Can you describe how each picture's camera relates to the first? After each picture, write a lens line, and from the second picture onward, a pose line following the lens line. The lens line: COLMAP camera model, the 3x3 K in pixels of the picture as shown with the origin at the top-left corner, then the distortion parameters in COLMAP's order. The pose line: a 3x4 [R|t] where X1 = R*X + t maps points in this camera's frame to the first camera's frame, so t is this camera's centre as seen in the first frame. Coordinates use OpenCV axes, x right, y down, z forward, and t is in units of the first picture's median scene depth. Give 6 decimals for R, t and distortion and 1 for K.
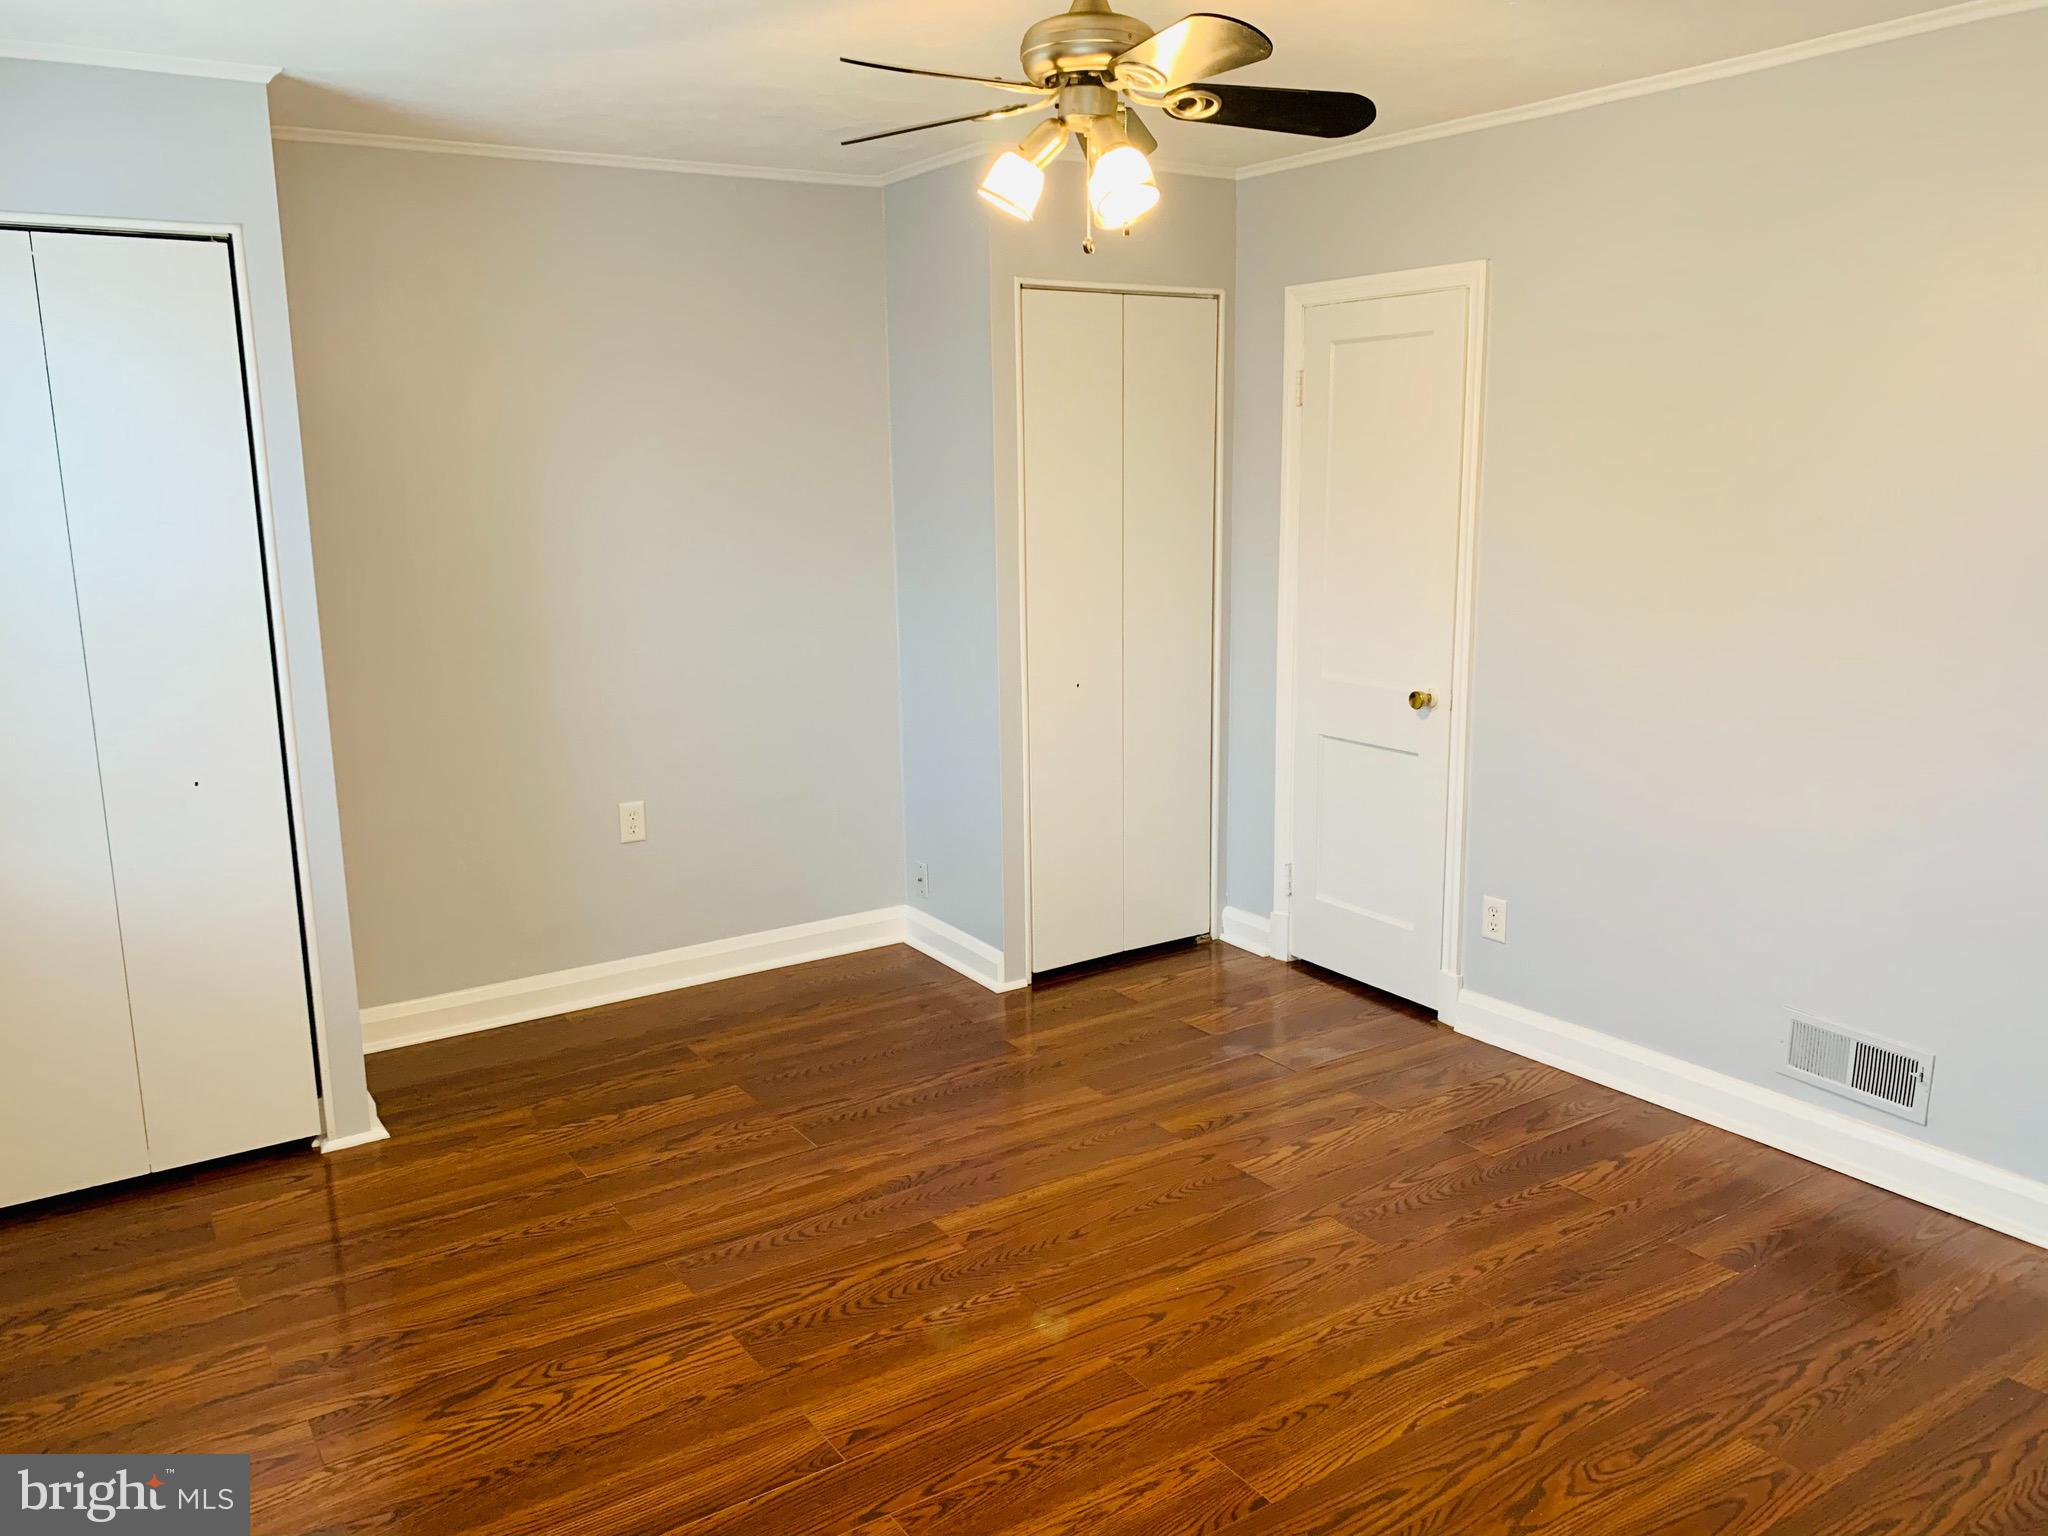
lens RADIAL K [[1578.0, 0, 1019.6], [0, 1578.0, 779.6], [0, 0, 1]] dist [0.030386, -0.031703]
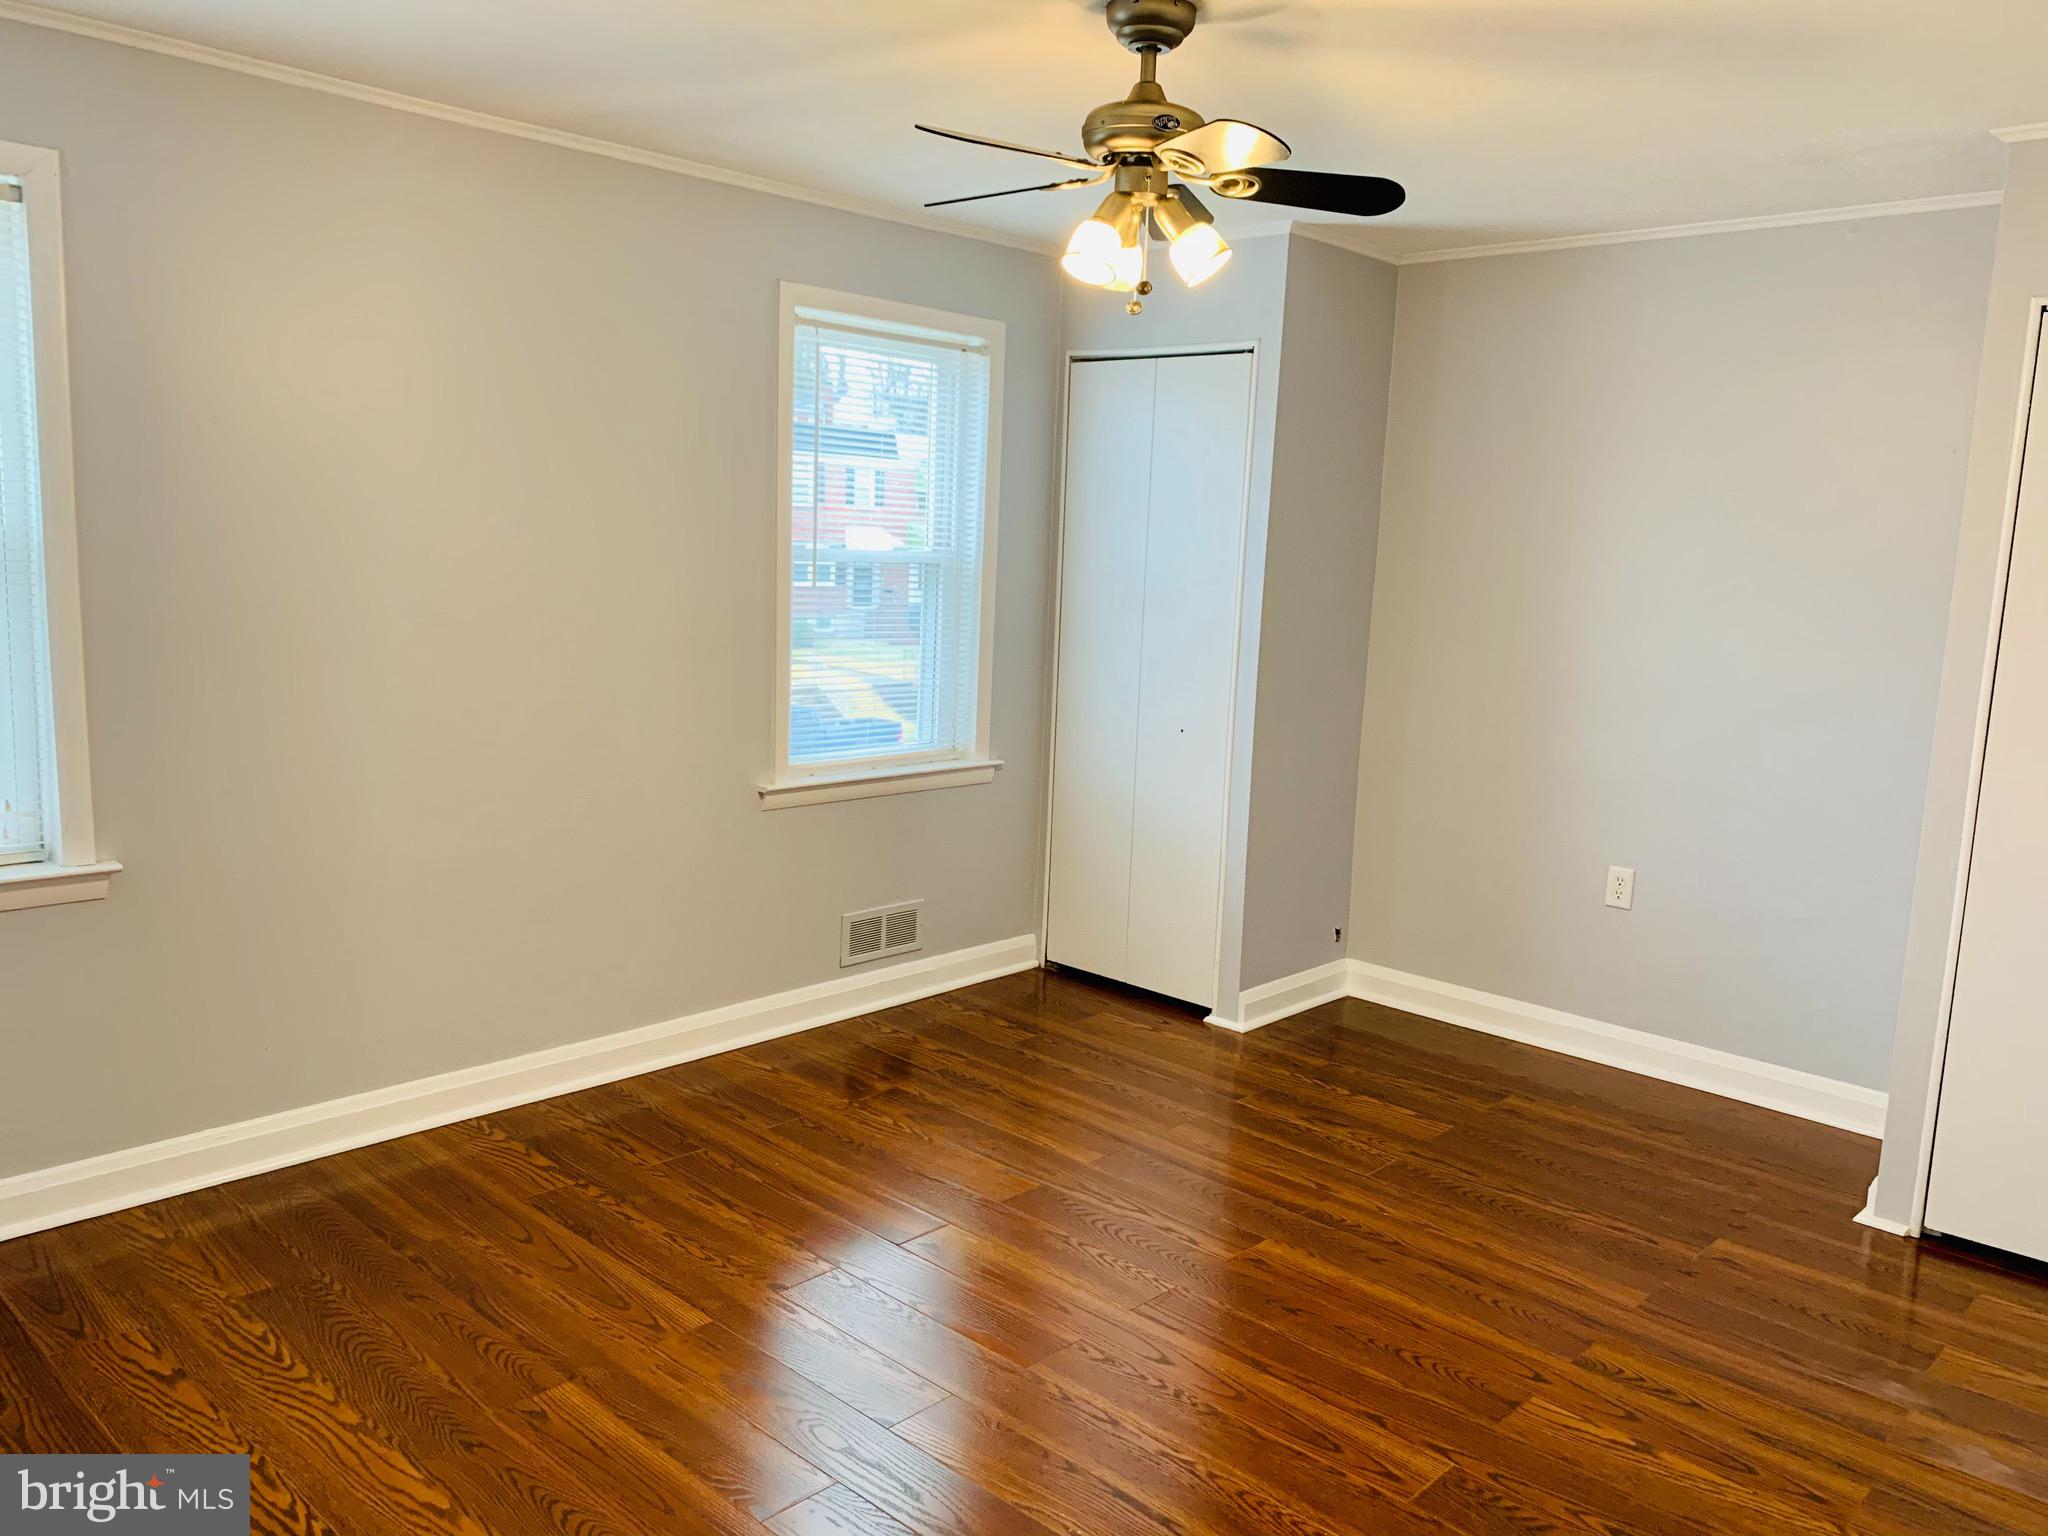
lens RADIAL K [[1578.0, 0, 1013.1], [0, 1578.0, 750.5], [0, 0, 1]] dist [0.030386, -0.031703]
pose [[0.256913, 0.185781, -0.948410, 0.713294], [-0.247169, 0.961343, 0.121359, -0.100800], [0.934293, 0.203238, 0.292901, 0.400166]]
